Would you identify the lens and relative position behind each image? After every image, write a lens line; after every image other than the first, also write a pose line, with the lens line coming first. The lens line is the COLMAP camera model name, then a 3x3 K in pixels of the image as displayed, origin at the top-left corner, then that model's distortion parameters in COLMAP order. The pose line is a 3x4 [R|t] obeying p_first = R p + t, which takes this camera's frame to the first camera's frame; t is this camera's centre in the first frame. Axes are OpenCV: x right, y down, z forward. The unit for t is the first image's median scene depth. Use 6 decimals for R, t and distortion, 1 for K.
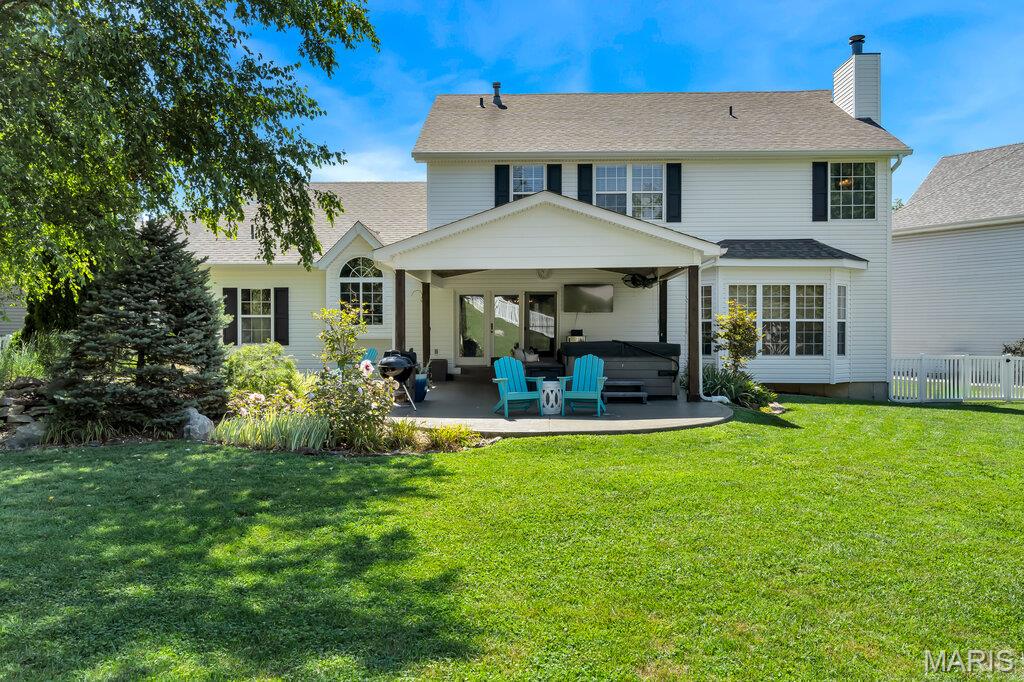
lens RADIAL K [[651.5, 0, 506.6], [0, 651.5, 350.2], [0, 0, 1]] dist [0.007058, 0.001014]
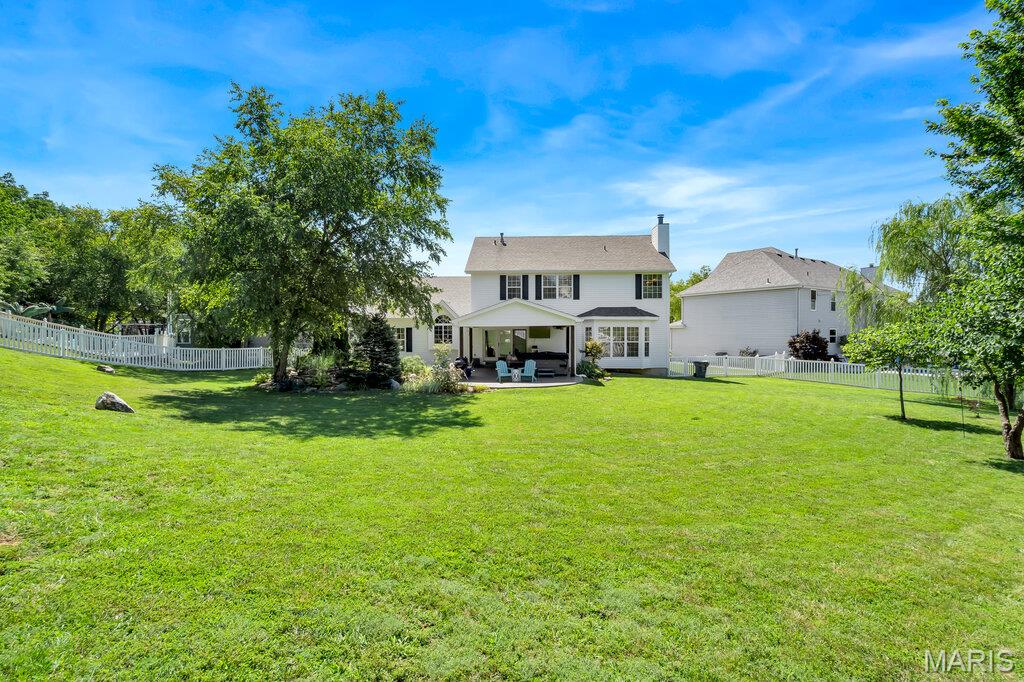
lens RADIAL K [[466.7, 0, 517.8], [0, 466.7, 340.0], [0, 0, 1]] dist [0.003298, 0.000069]
pose [[0.999896, -0.000364, -0.014417, 0.091458], [0.000446, 0.999984, 0.005719, -0.079435], [0.014415, -0.005725, 0.999880, -0.882458]]
